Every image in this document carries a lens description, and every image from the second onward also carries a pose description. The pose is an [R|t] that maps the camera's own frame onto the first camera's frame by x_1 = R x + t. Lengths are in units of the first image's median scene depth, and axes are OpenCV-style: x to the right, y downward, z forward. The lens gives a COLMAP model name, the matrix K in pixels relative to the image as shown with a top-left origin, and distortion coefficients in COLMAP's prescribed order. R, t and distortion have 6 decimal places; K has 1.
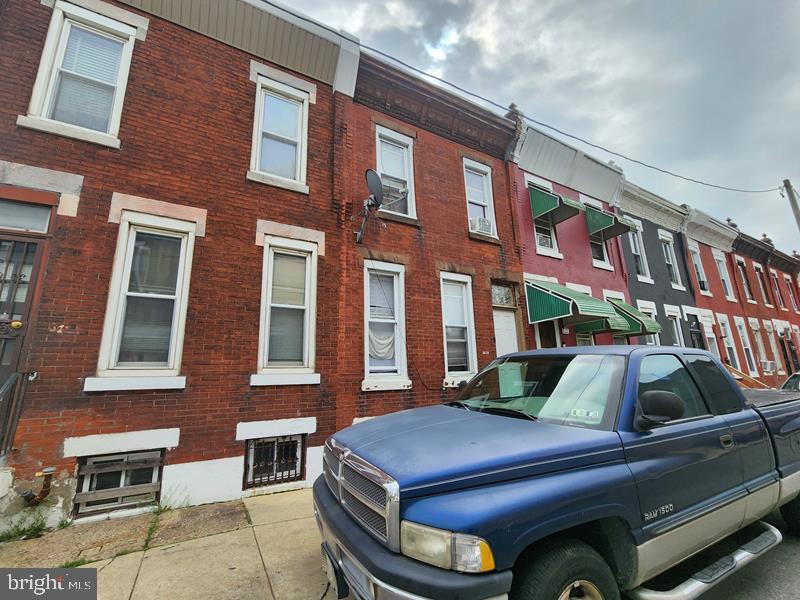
lens RADIAL K [[329.5, 0, 391.2], [0, 329.5, 304.7], [0, 0, 1]] dist [0.001851, -0.000057]
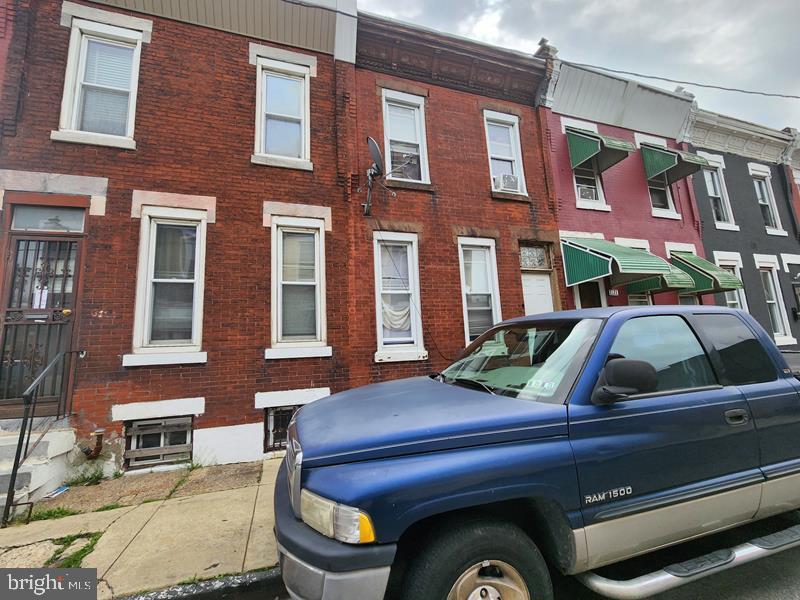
lens RADIAL K [[325.2, 0, 397.2], [0, 325.2, 302.0], [0, 0, 1]] dist [0.000603, -0.000144]
pose [[0.981893, -0.051534, -0.182294, 0.166246], [0.064097, 0.995908, 0.063707, 0.017530], [0.178265, -0.074237, 0.981178, 0.042612]]
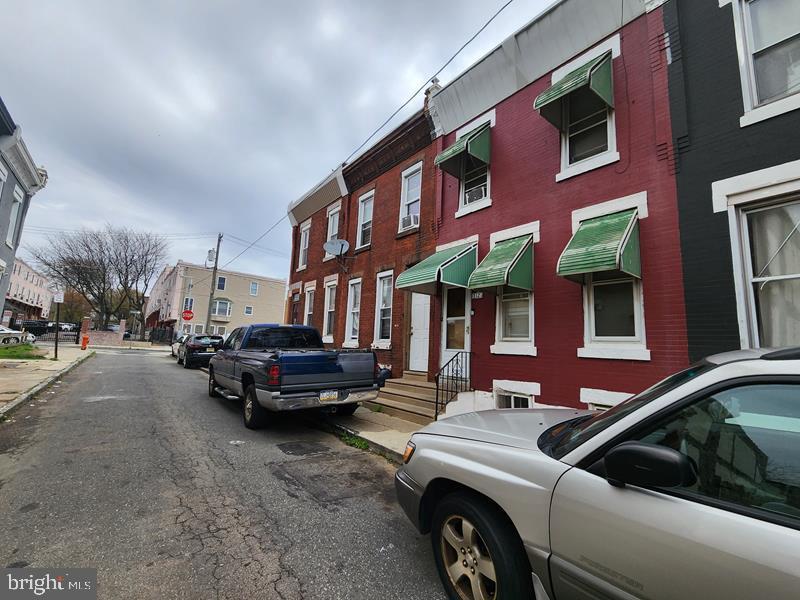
lens RADIAL K [[329.5, 0, 391.2], [0, 329.5, 304.7], [0, 0, 1]] dist [0.001851, -0.000057]
pose [[0.192246, -0.102994, -0.975927, 1.950122], [0.161529, 0.984234, -0.072052, 0.190672], [0.967962, -0.143788, 0.205851, 0.882813]]
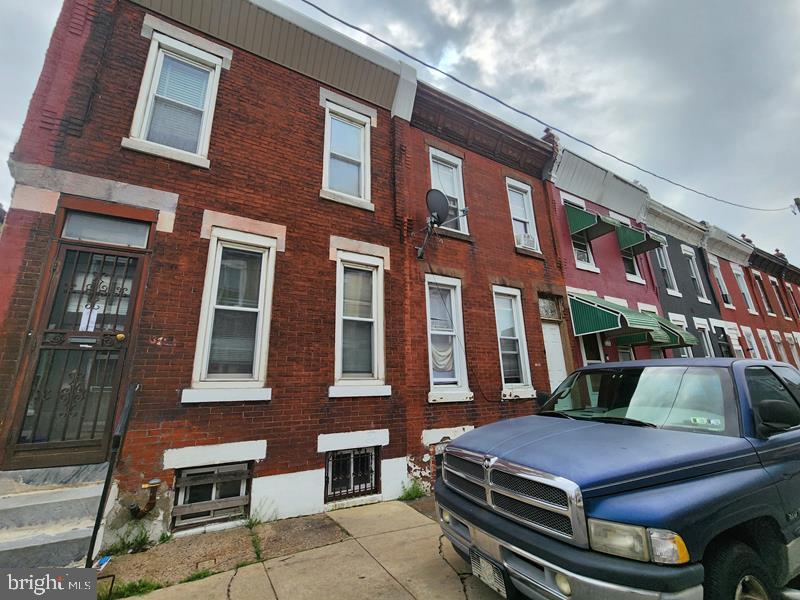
lens RADIAL K [[331.3, 0, 400.0], [0, 331.3, 300.0], [0, 0, 1]] dist [0.002473, 0.000072]
pose [[0.999874, -0.000739, 0.015873, -0.189317], [0.001633, 0.998410, -0.056342, 0.003705], [-0.015806, 0.056361, 0.998285, -0.032412]]
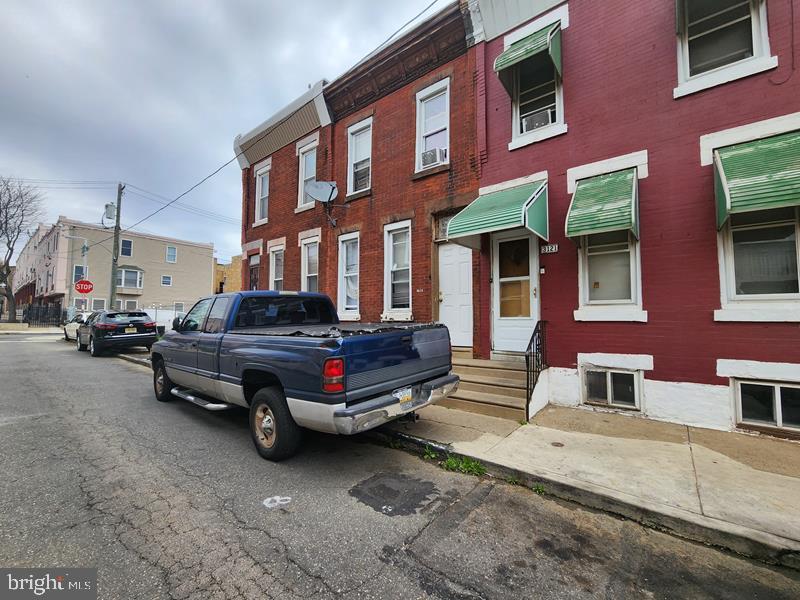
lens RADIAL K [[325.6, 0, 403.3], [0, 325.6, 301.4], [0, 0, 1]] dist [0.000079, 0.000082]
pose [[0.415204, -0.028890, -0.909270, 1.490908], [0.182629, 0.981795, 0.052201, 0.141984], [0.891208, -0.187733, 0.412921, 0.633378]]
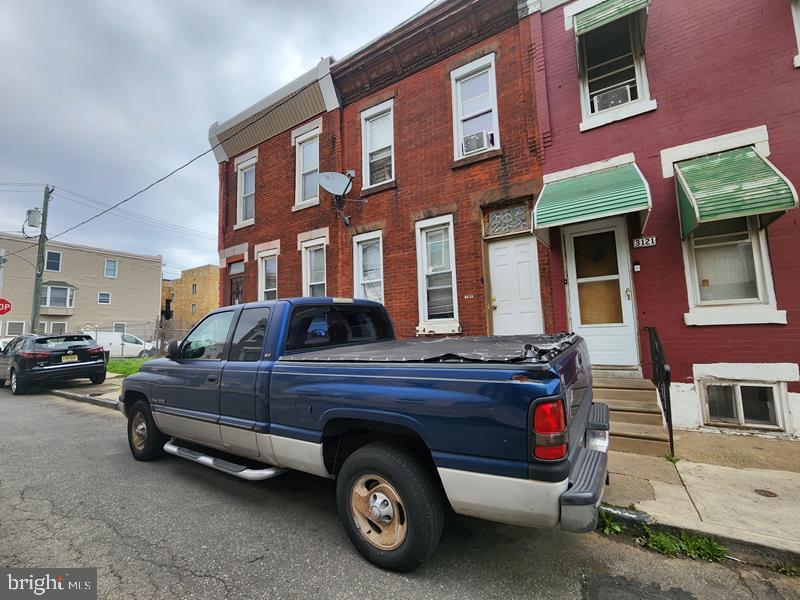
lens RADIAL K [[327.5, 0, 404.2], [0, 327.5, 300.4], [0, 0, 1]] dist [0.001238, 0.000000]
pose [[0.522292, -0.079496, -0.849053, 1.162428], [0.202919, 0.978633, 0.033197, 0.111048], [0.828272, -0.189628, 0.527263, 0.477538]]
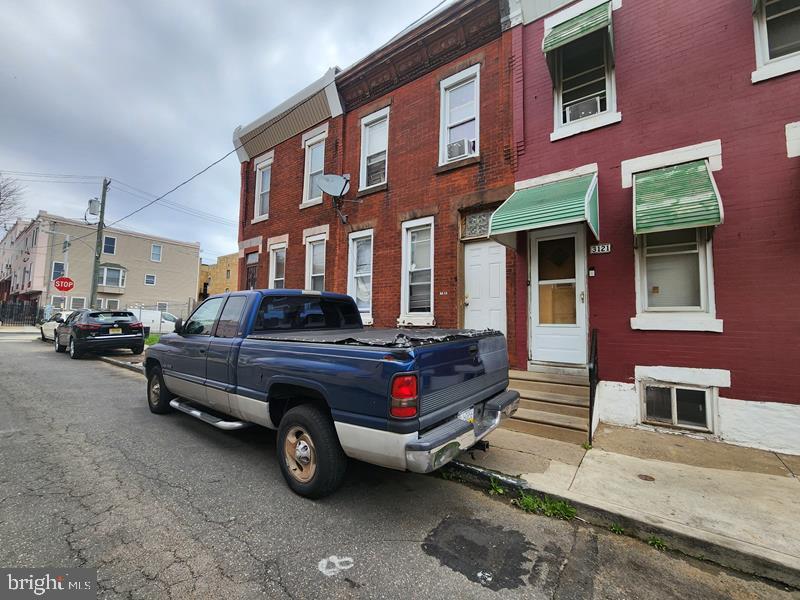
lens RADIAL K [[325.3, 0, 395.3], [0, 325.3, 300.5], [0, 0, 1]] dist [0.001007, 0.000255]
pose [[0.436045, -0.036301, -0.899192, 1.331706], [0.164091, 0.985643, 0.039782, 0.129379], [0.884838, -0.164897, 0.435742, 0.559277]]
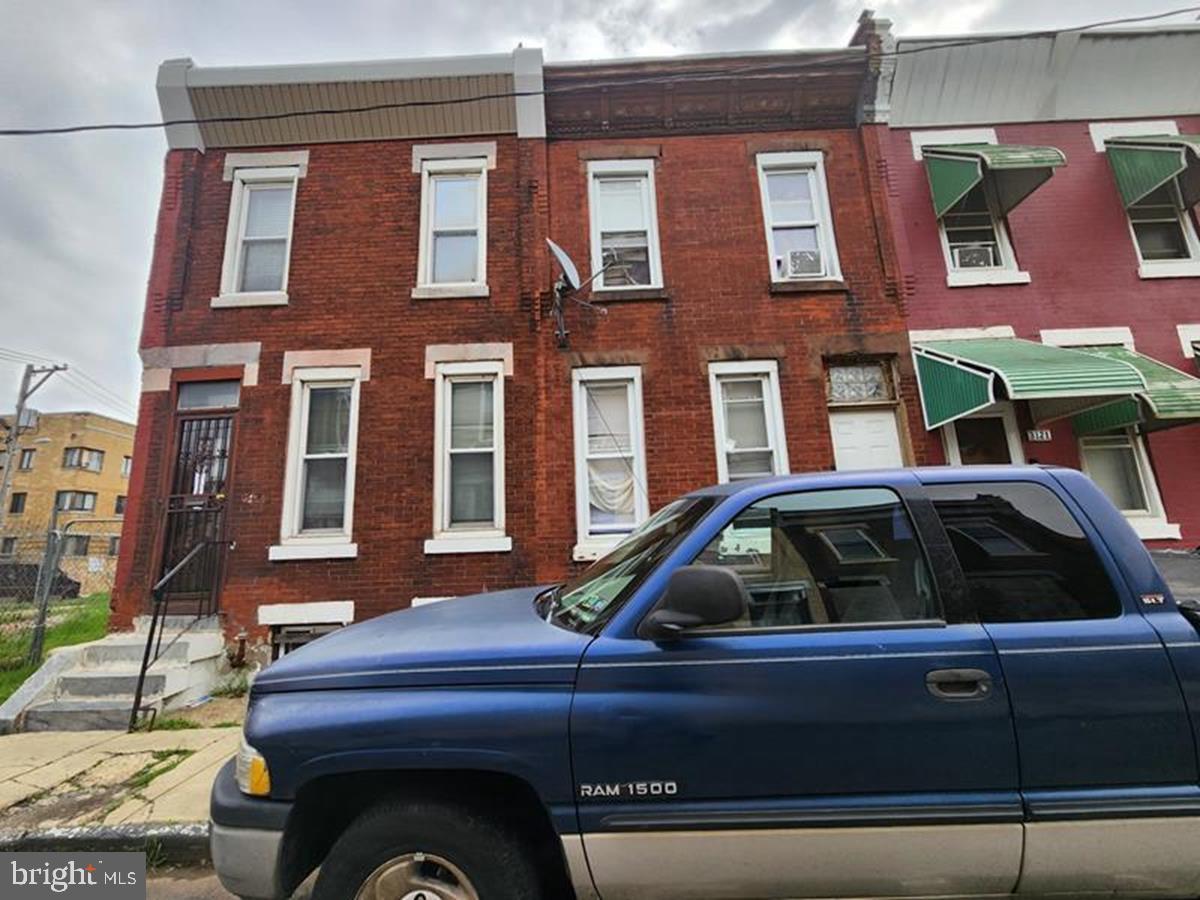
lens RADIAL K [[493.7, 0, 593.2], [0, 493.7, 449.8], [0, 0, 1]] dist [0.001137, 0.000369]
pose [[0.873111, -0.105205, -0.476034, 0.453183], [0.120805, 0.992674, 0.002188, 0.033066], [0.472316, -0.059418, 0.879424, 0.119962]]
